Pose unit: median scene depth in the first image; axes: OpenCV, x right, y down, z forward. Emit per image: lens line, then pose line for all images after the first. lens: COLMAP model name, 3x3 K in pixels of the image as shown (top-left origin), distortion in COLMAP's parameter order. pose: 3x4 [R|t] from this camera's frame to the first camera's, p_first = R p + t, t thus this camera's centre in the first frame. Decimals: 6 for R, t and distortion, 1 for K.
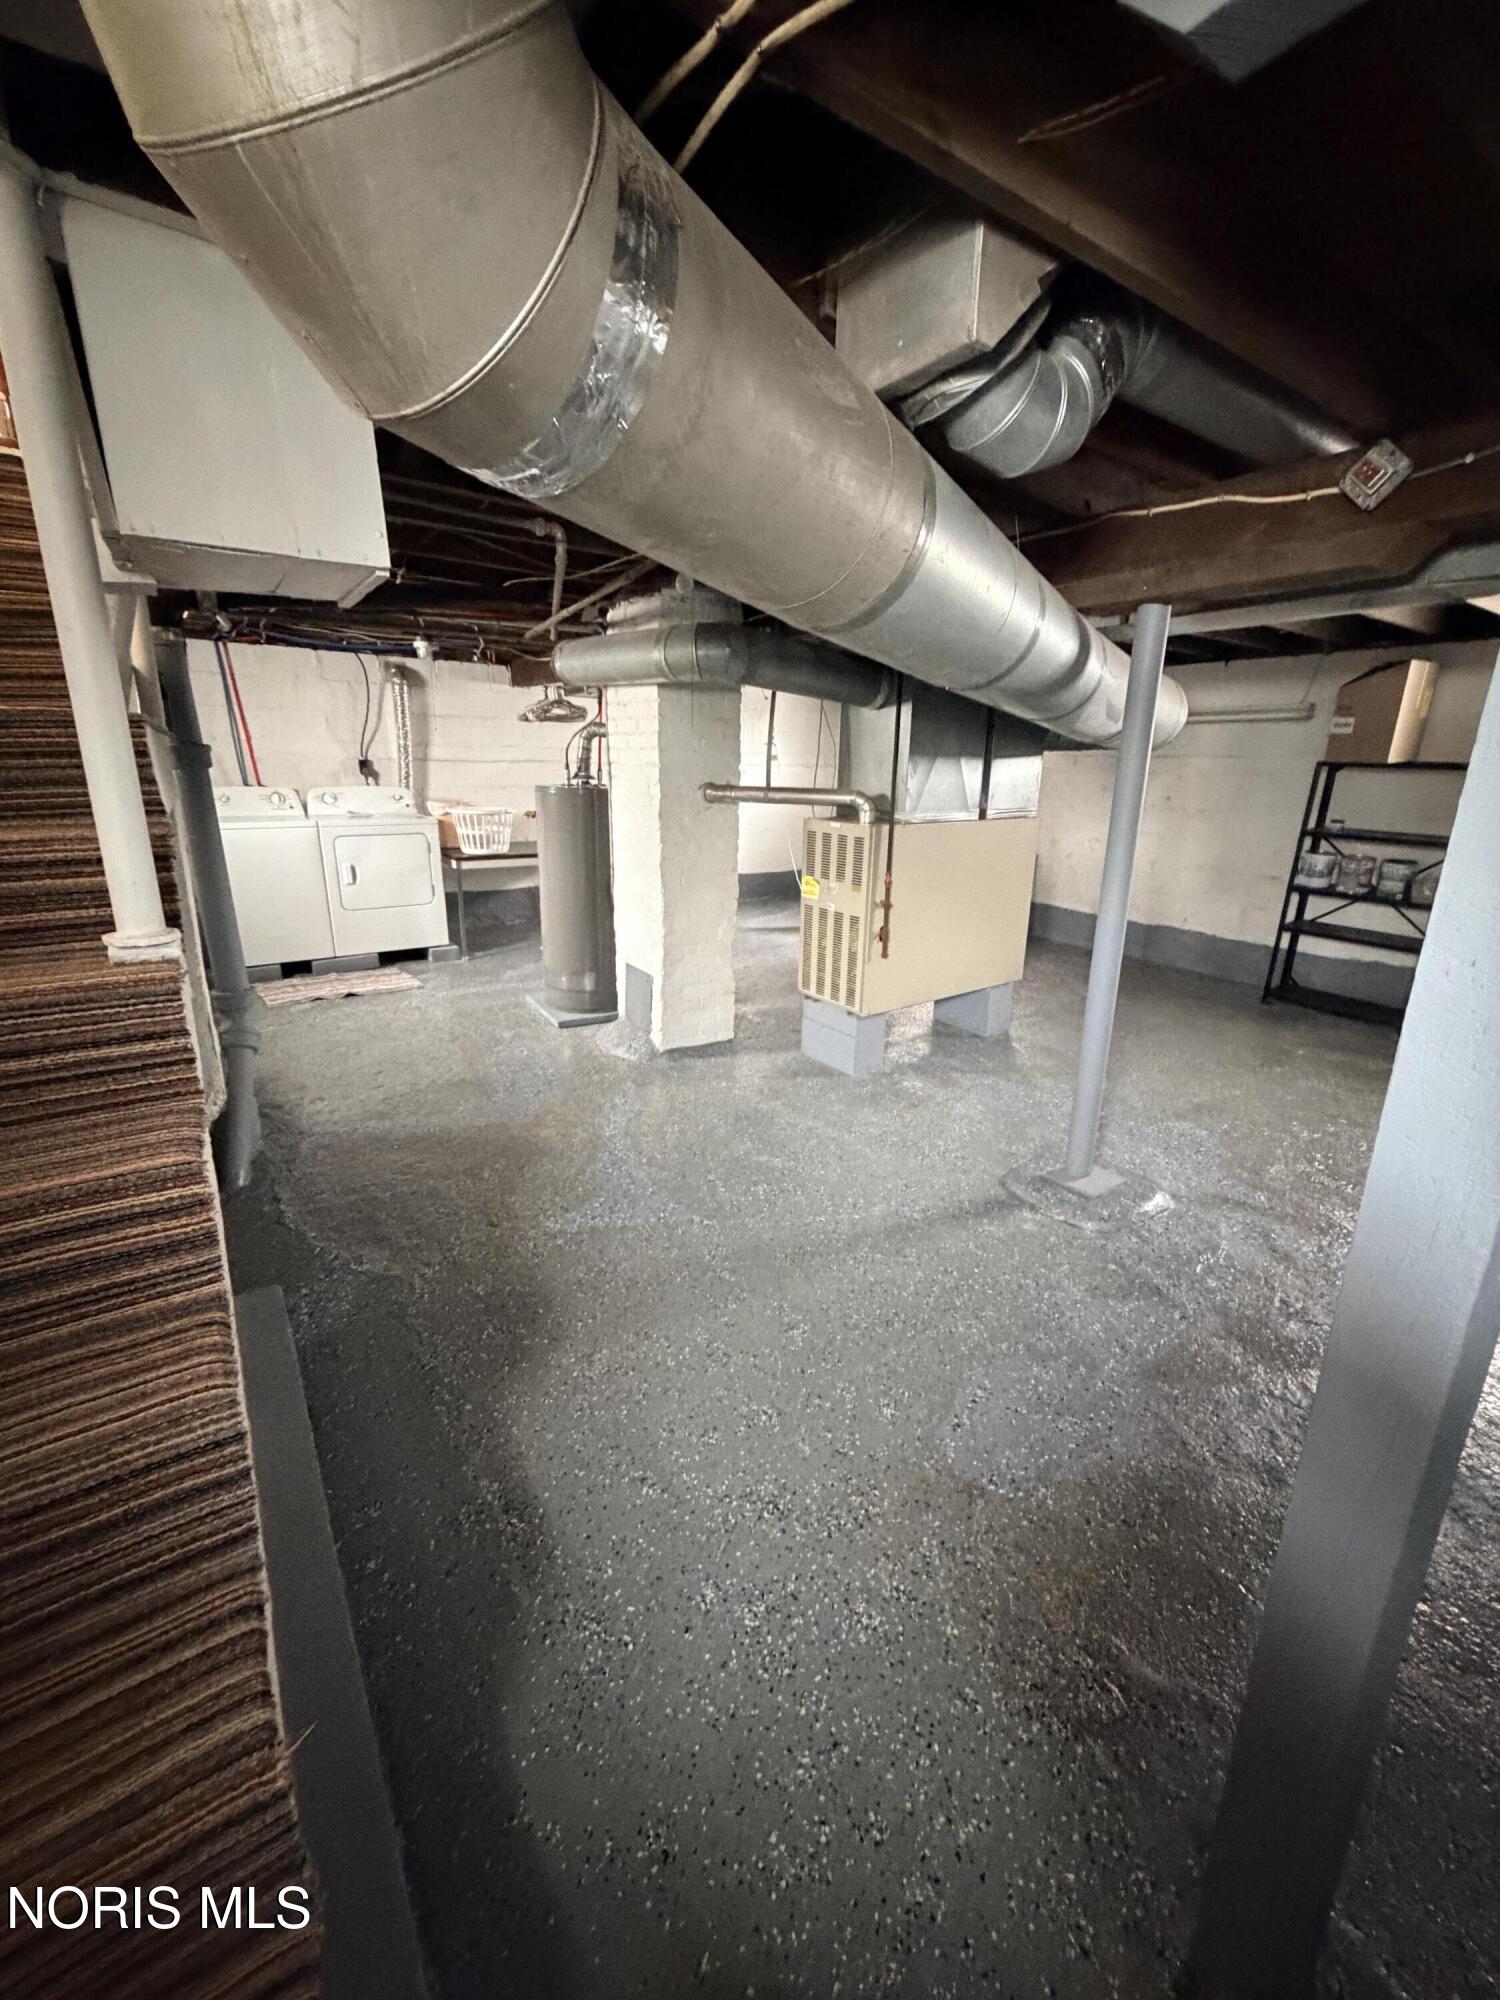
lens RADIAL K [[798.3, 0, 749.2], [0, 798.3, 995.8], [0, 0, 1]] dist [-0.001254, -0.000052]
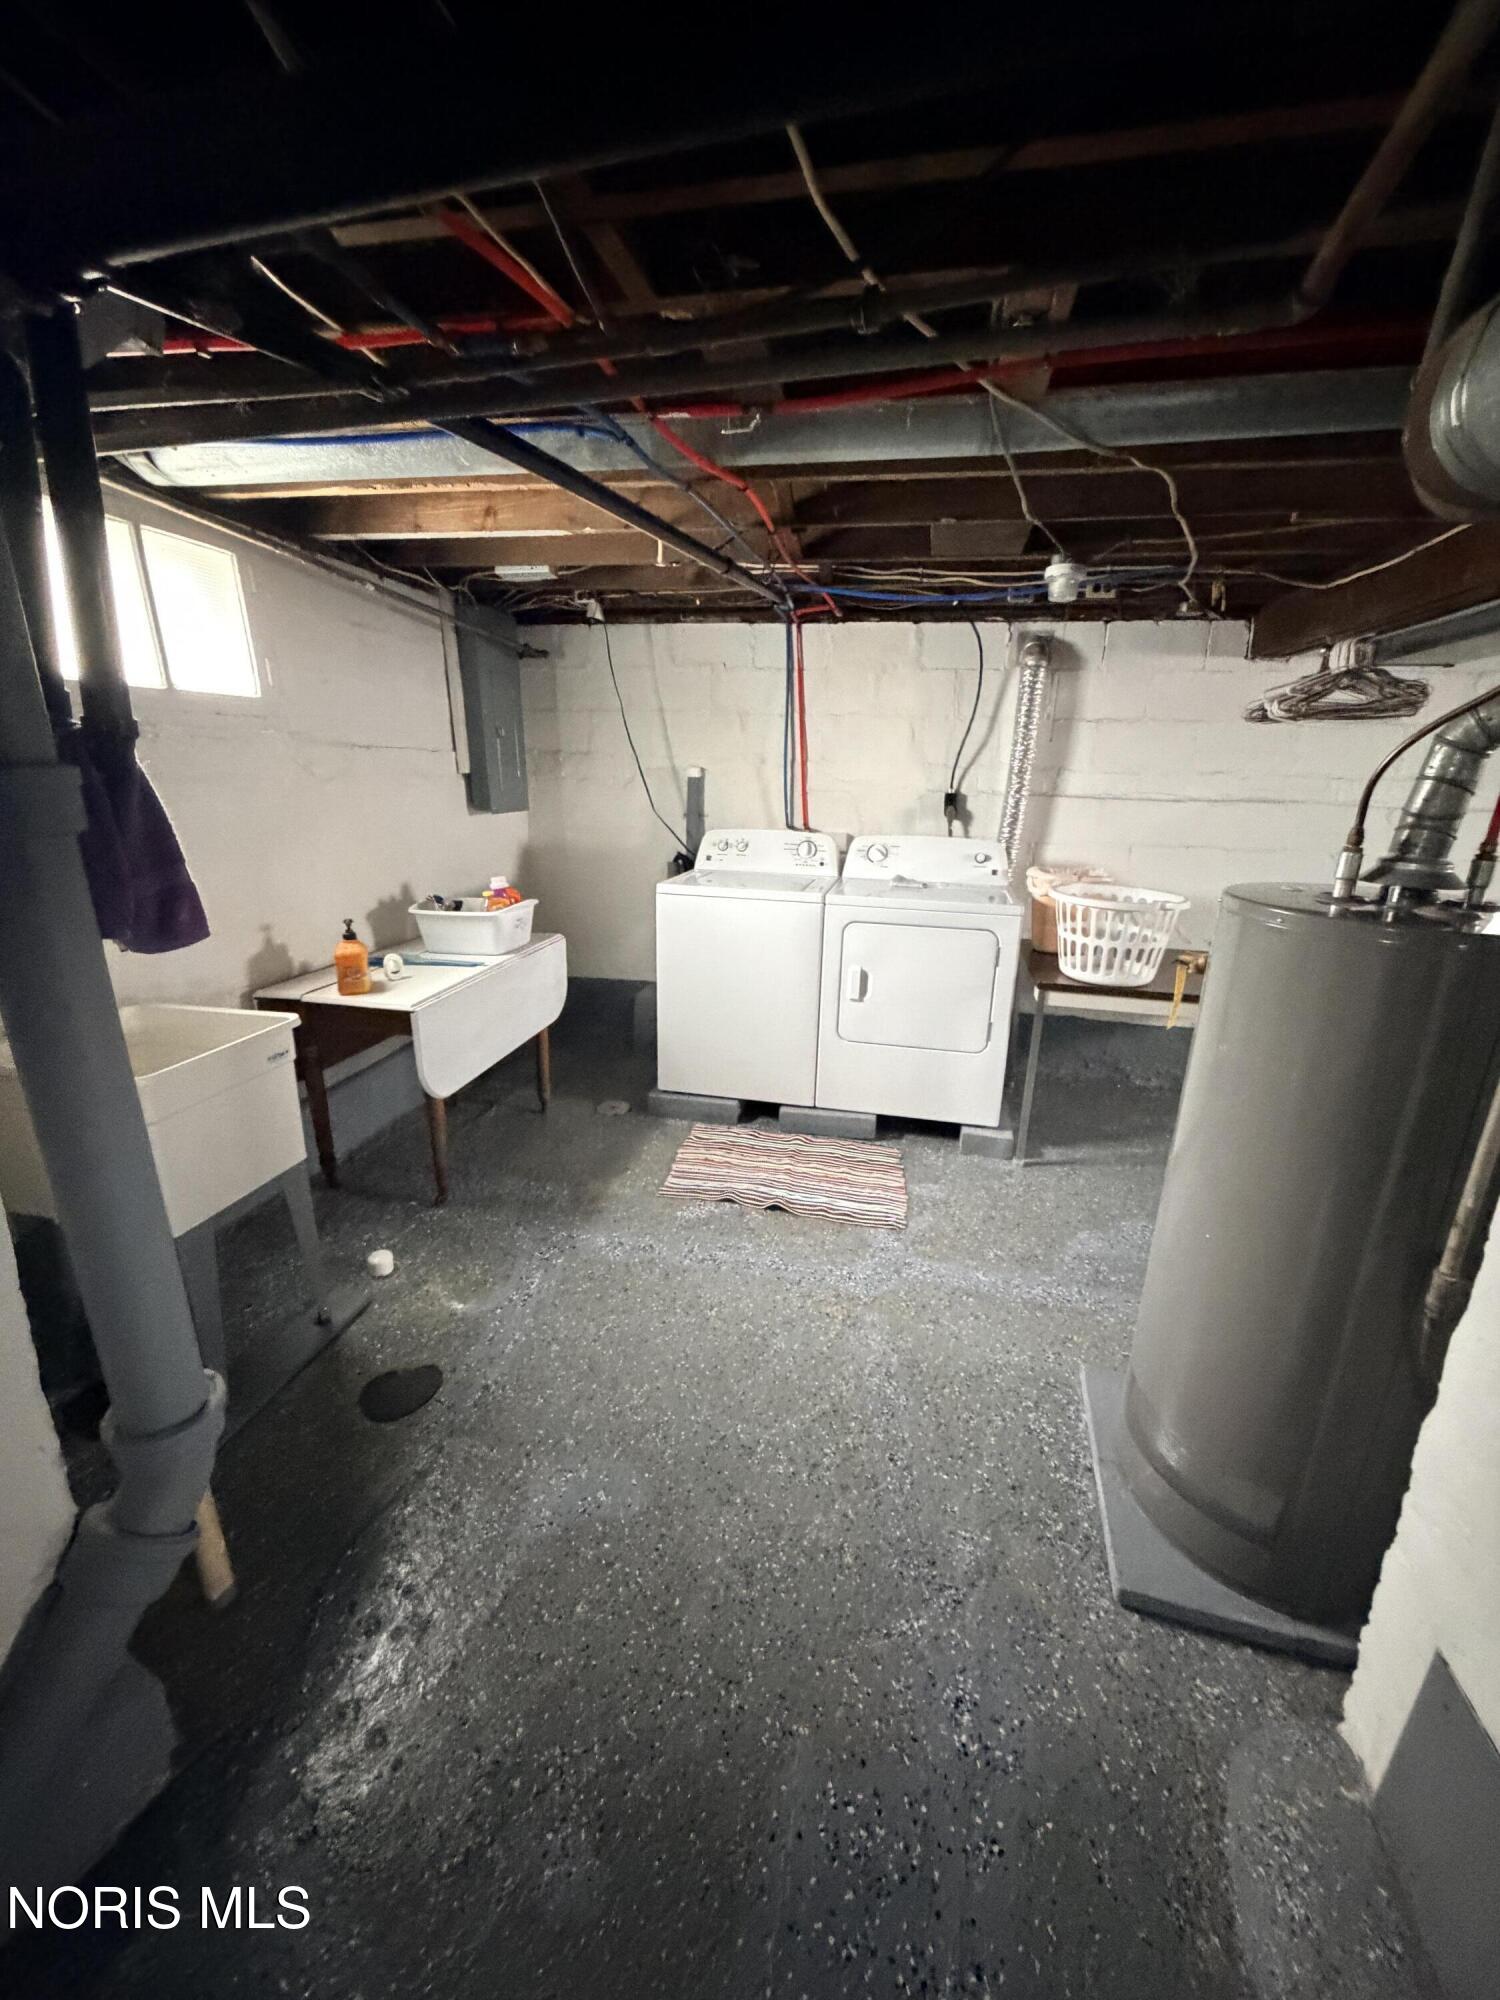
lens RADIAL K [[798.3, 0, 749.0], [0, 798.3, 1001.7], [0, 0, 1]] dist [-0.001254, -0.000052]
pose [[0.681769, 0.203418, -0.702717, -0.119731], [-0.218701, 0.973309, 0.069565, -0.148251], [0.698112, 0.106258, 0.708060, 0.471122]]
